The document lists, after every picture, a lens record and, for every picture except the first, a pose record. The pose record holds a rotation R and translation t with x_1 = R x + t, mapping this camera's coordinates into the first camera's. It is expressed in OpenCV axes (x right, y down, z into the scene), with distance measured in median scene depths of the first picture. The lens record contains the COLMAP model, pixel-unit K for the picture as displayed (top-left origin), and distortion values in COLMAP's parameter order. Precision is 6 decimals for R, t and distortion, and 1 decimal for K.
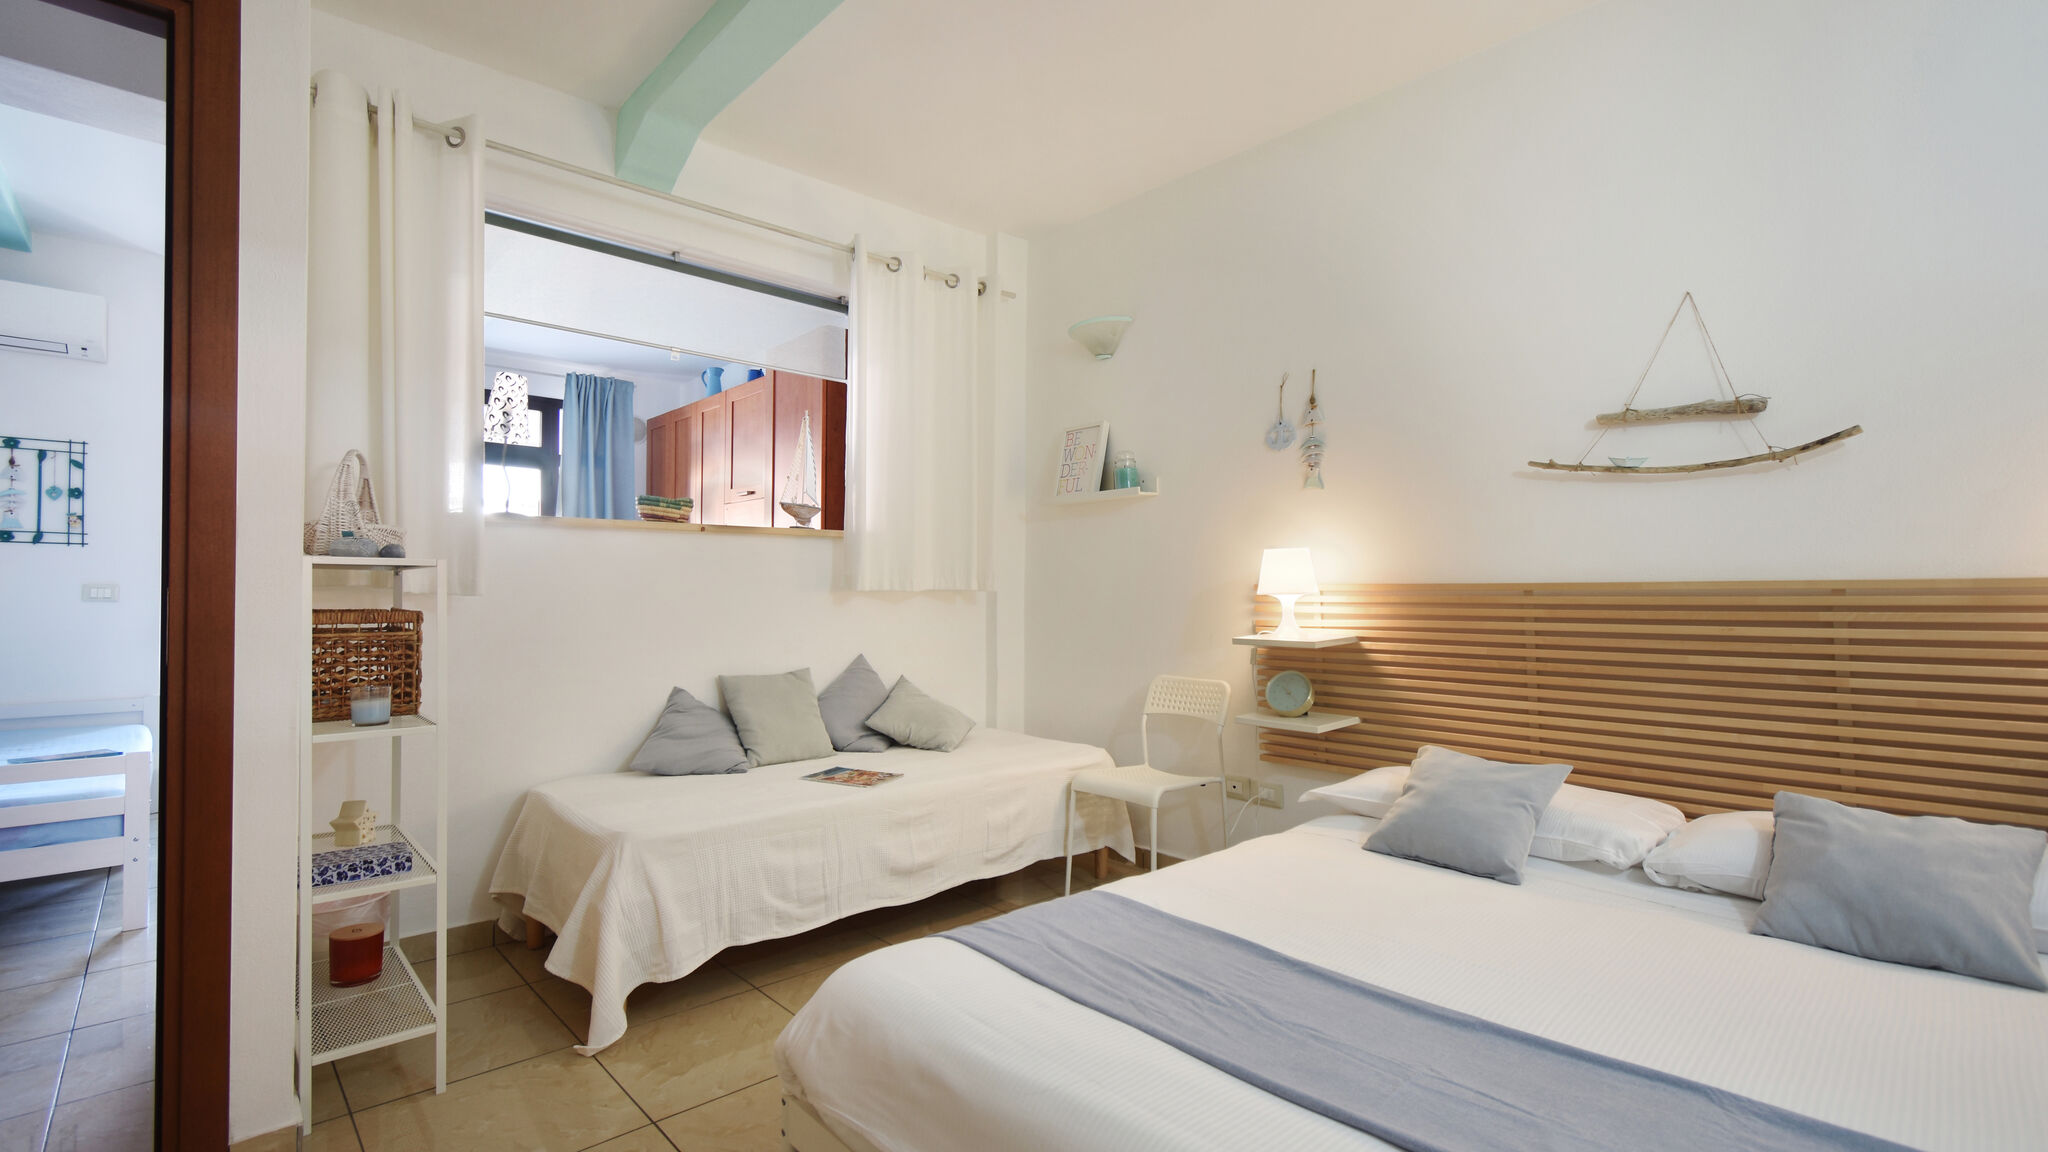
lens RADIAL K [[901.4, 0, 1028.4], [0, 901.4, 583.4], [0, 0, 1]] dist [-0.002007, -0.001011]
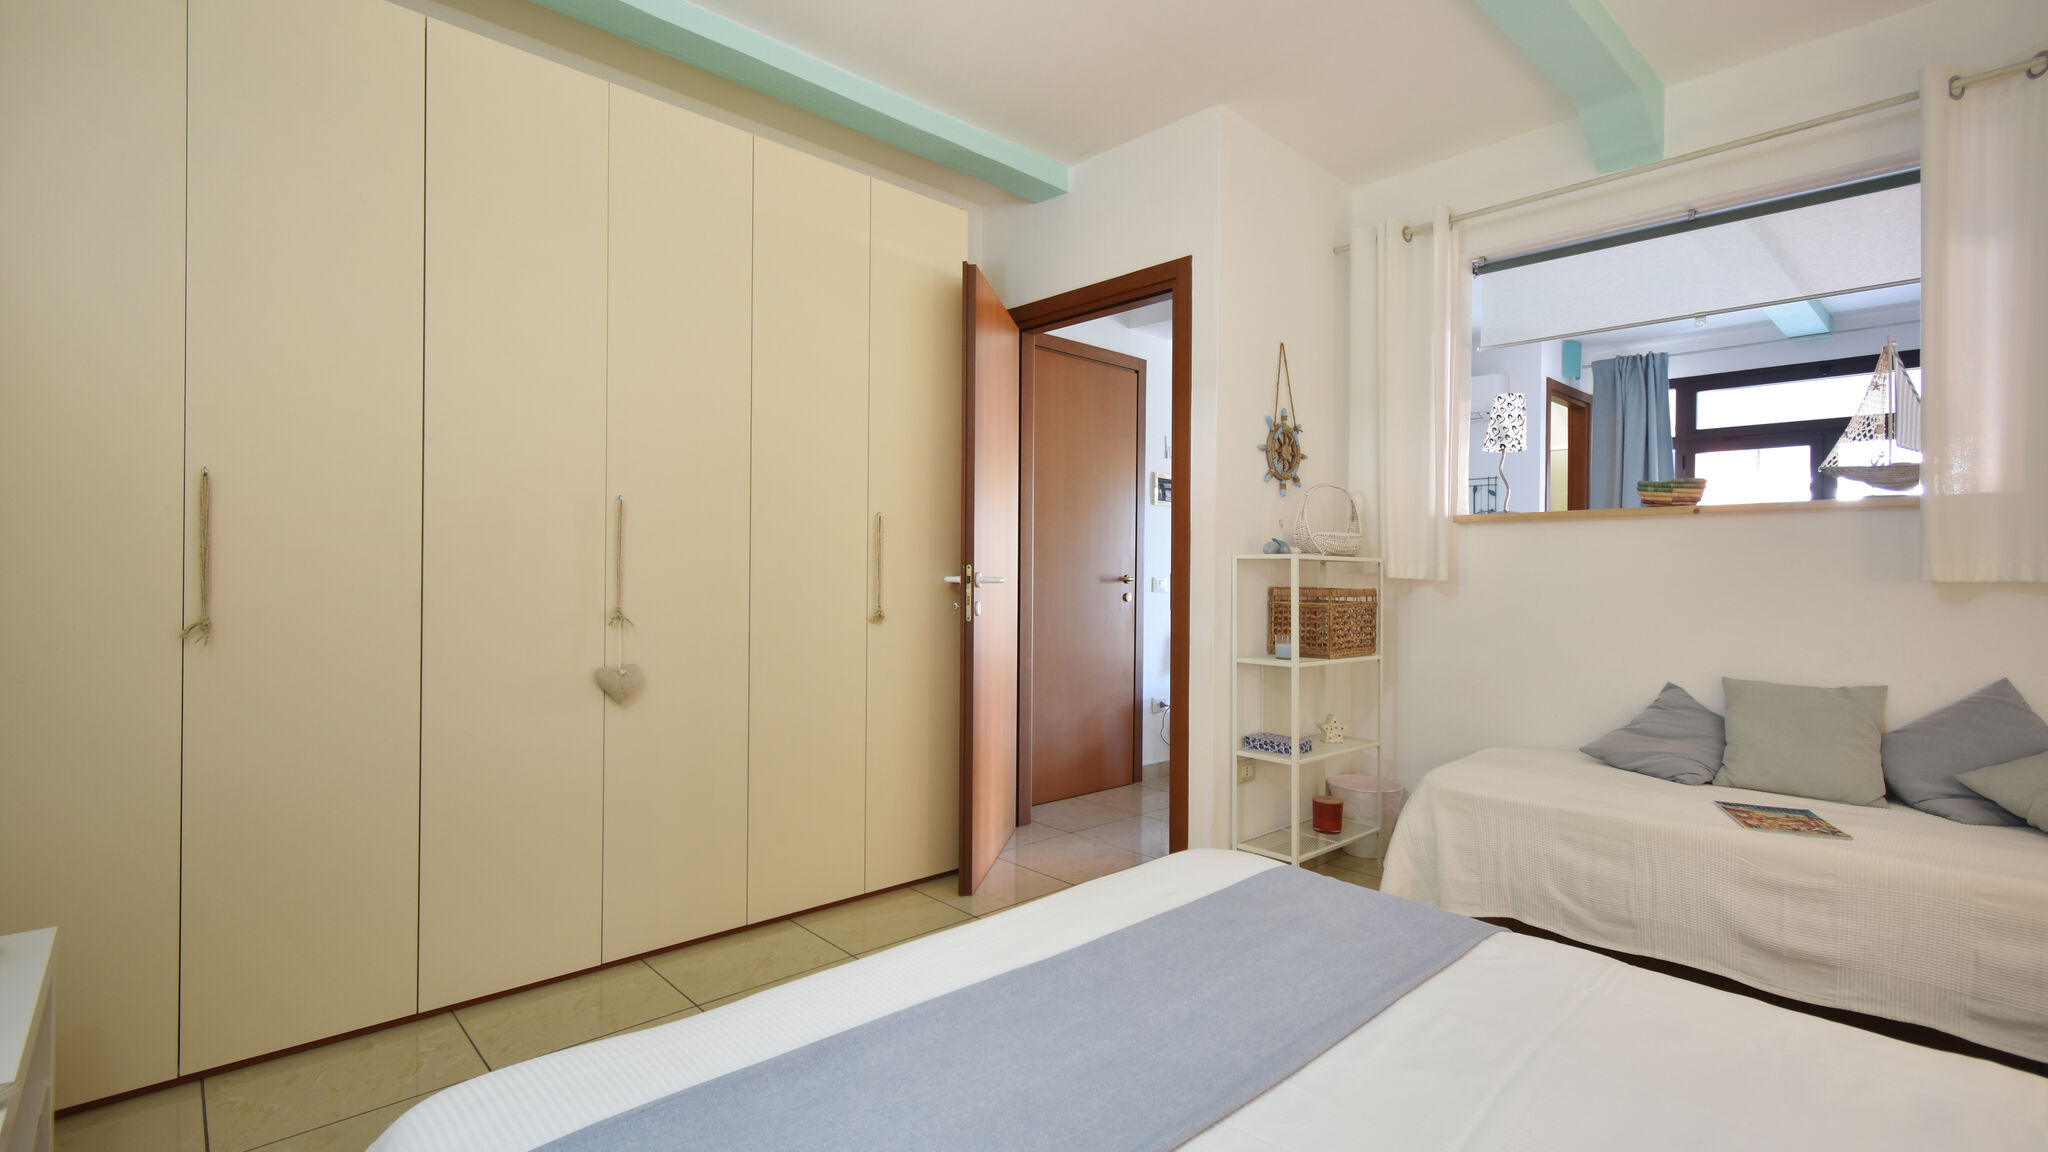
lens RADIAL K [[929.6, 0, 1024.0], [0, 929.6, 576.0], [0, 0, 1]] dist [-0.001219, -0.000379]
pose [[-0.001060, -0.002097, -0.999997, 0.613061], [-0.004671, 0.999987, -0.002092, 0.010119], [0.999989, 0.004669, -0.001070, 0.356878]]
